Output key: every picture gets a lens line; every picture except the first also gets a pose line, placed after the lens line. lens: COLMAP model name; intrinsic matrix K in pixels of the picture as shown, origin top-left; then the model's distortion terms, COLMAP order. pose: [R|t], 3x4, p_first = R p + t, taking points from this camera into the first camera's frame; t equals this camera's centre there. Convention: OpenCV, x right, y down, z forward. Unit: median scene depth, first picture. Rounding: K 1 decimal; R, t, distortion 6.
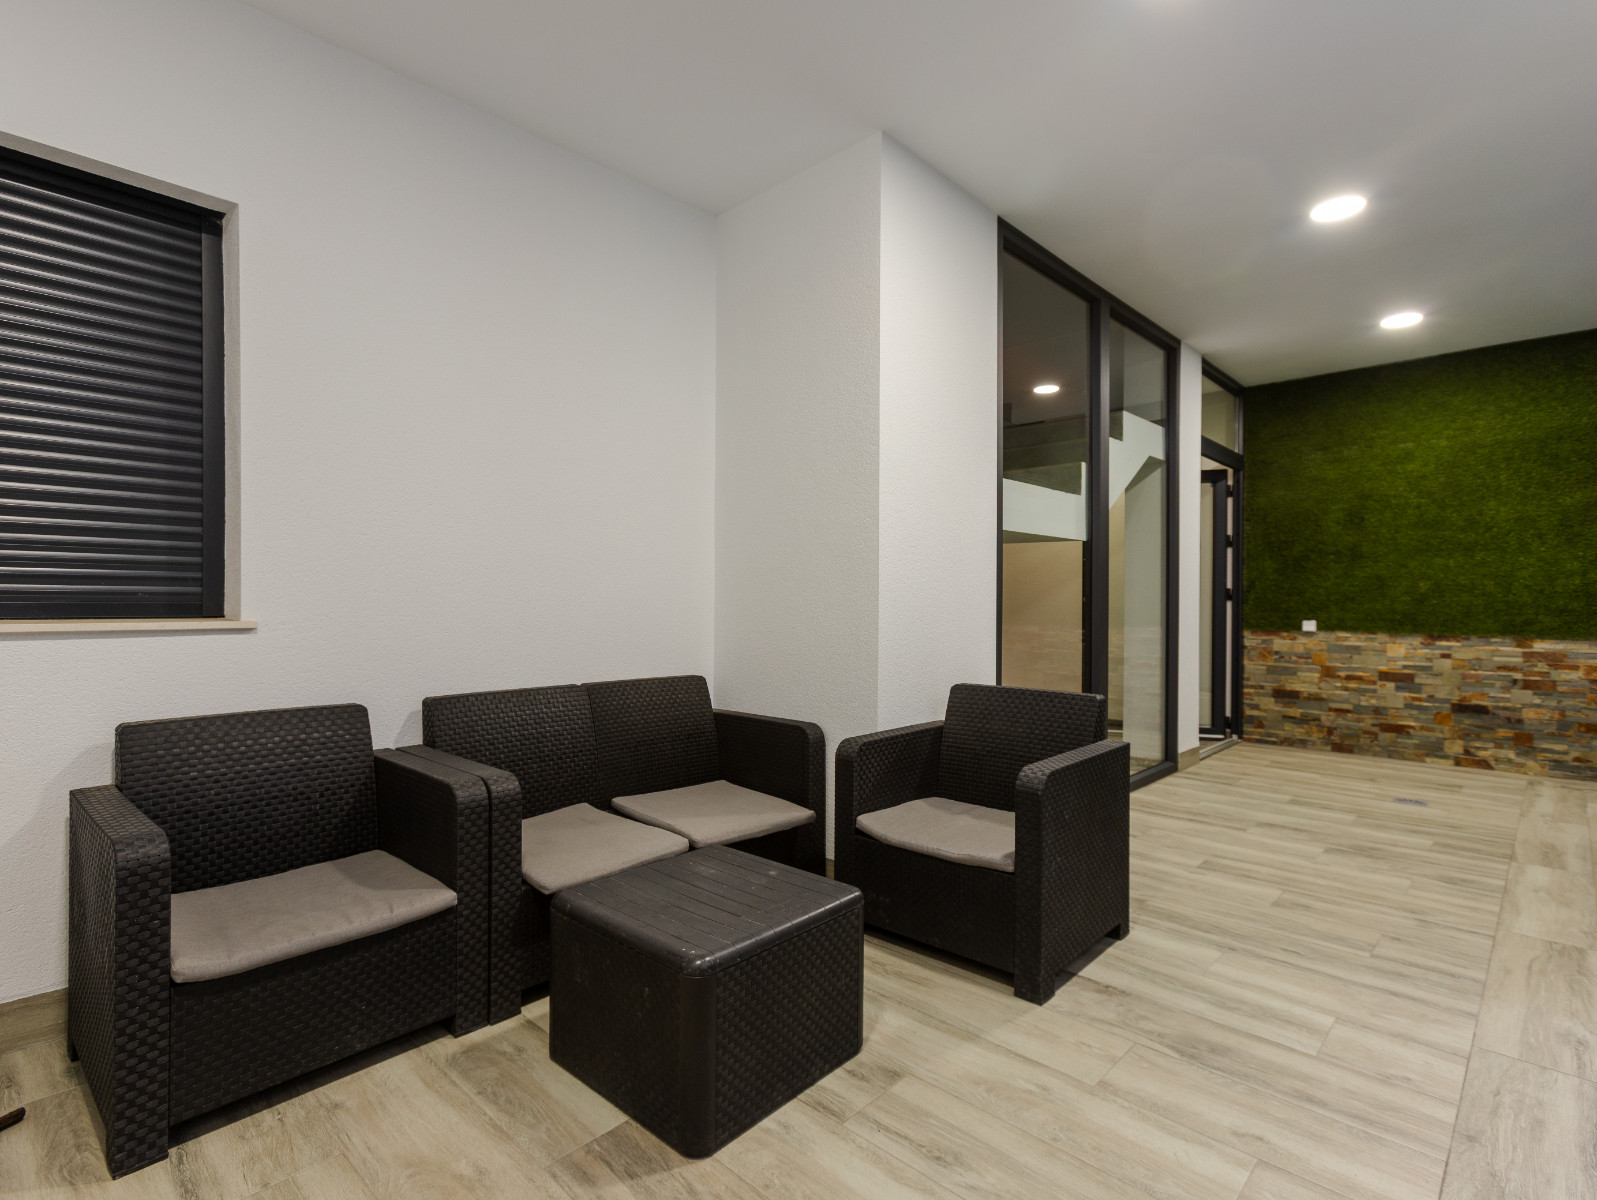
lens RADIAL K [[788.3, 0, 793.1], [0, 788.3, 607.6], [0, 0, 1]] dist [-0.002392, 0.003686]
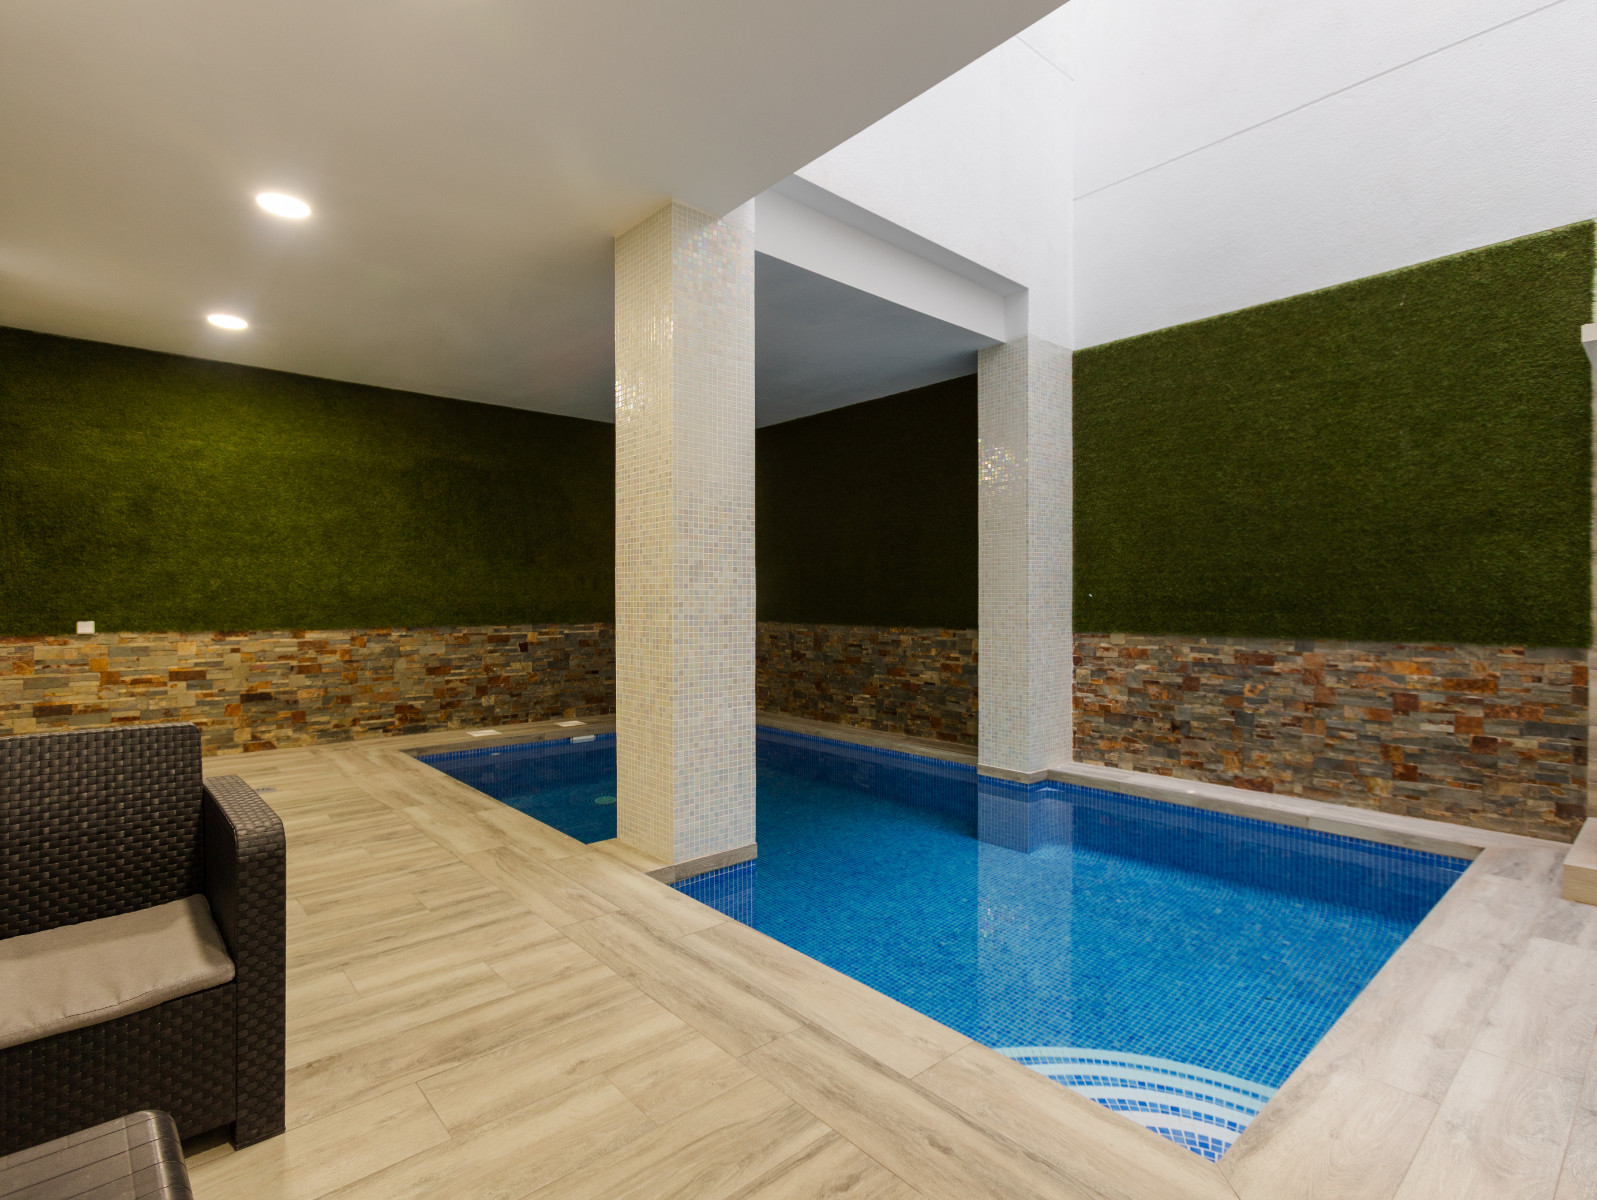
lens RADIAL K [[788.3, 0, 781.5], [0, 788.3, 597.2], [0, 0, 1]] dist [-0.002392, 0.003686]
pose [[0.083447, -0.000595, 0.996512, -0.252725], [0.012026, 0.999928, -0.000410, -0.000765], [-0.996440, 0.012018, 0.083448, 0.289181]]
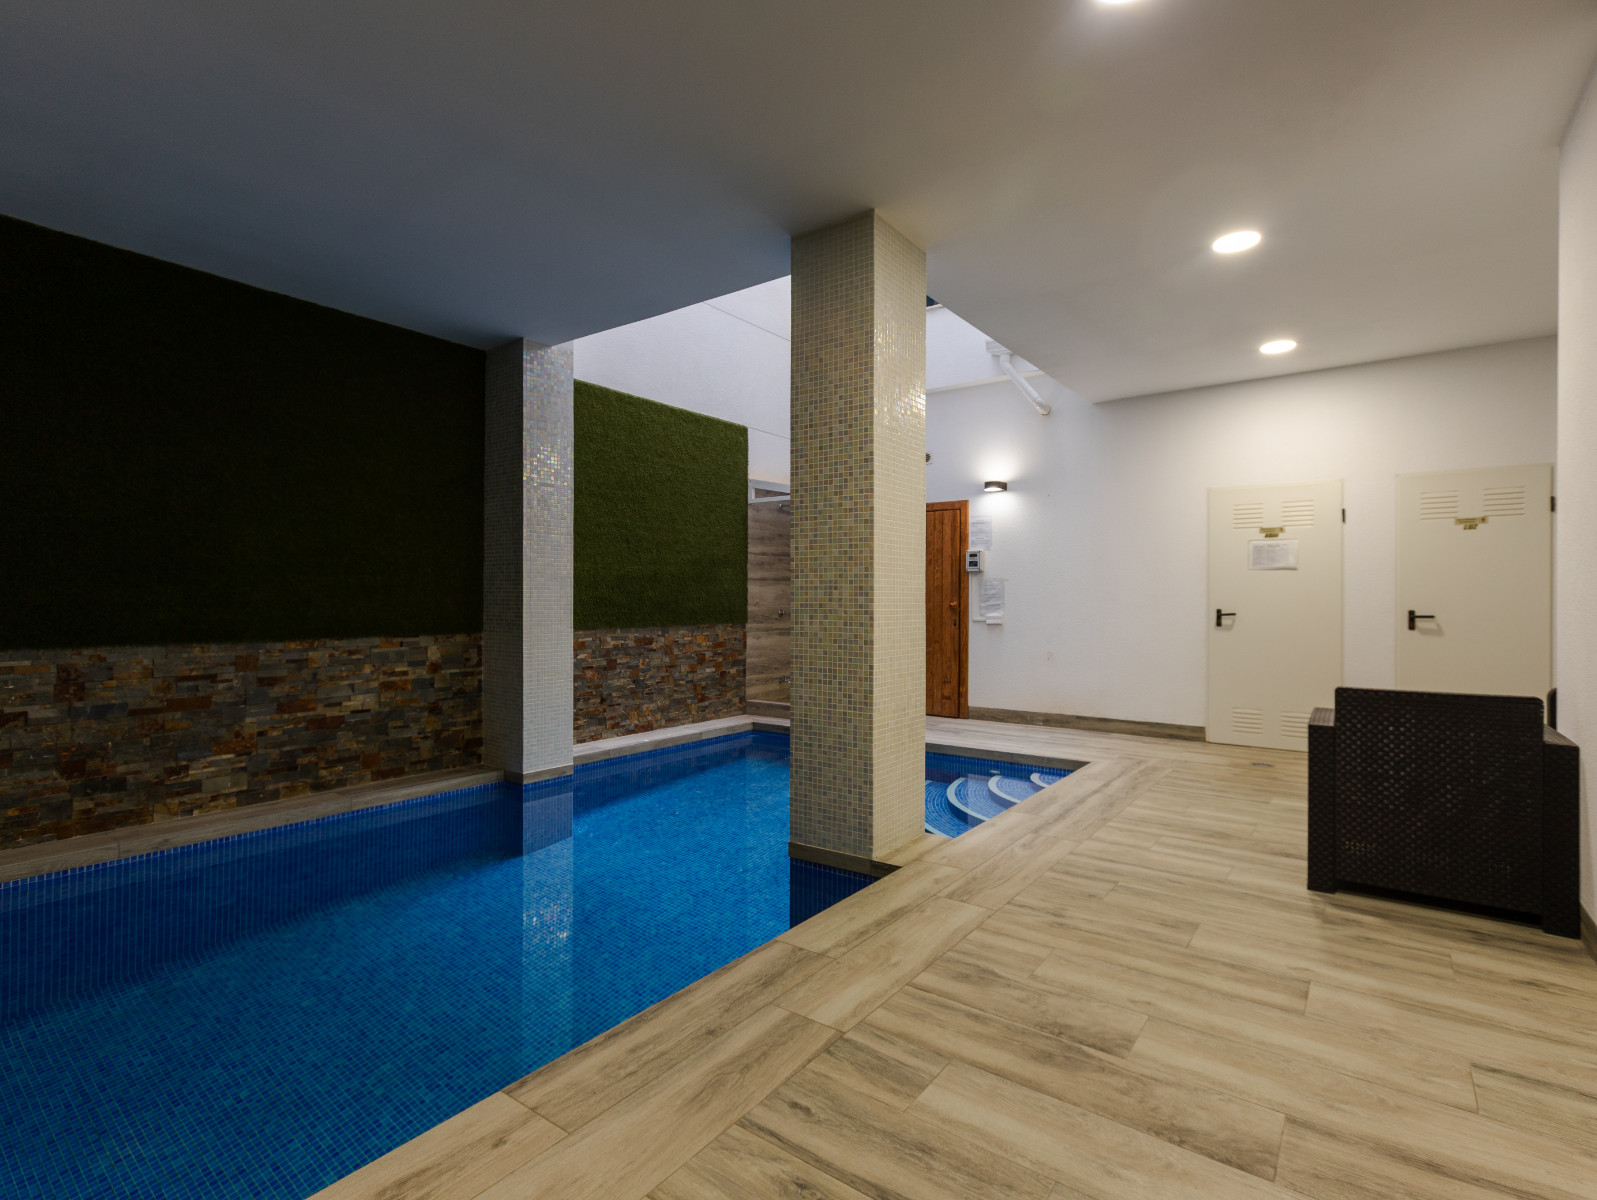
lens RADIAL K [[788.3, 0, 806.0], [0, 788.3, 595.6], [0, 0, 1]] dist [-0.002392, 0.003686]
pose [[-0.989783, -0.006650, -0.142429, 1.015693], [-0.007449, 0.999959, 0.005078, -0.012412], [0.142389, 0.006087, -0.989792, 1.567224]]
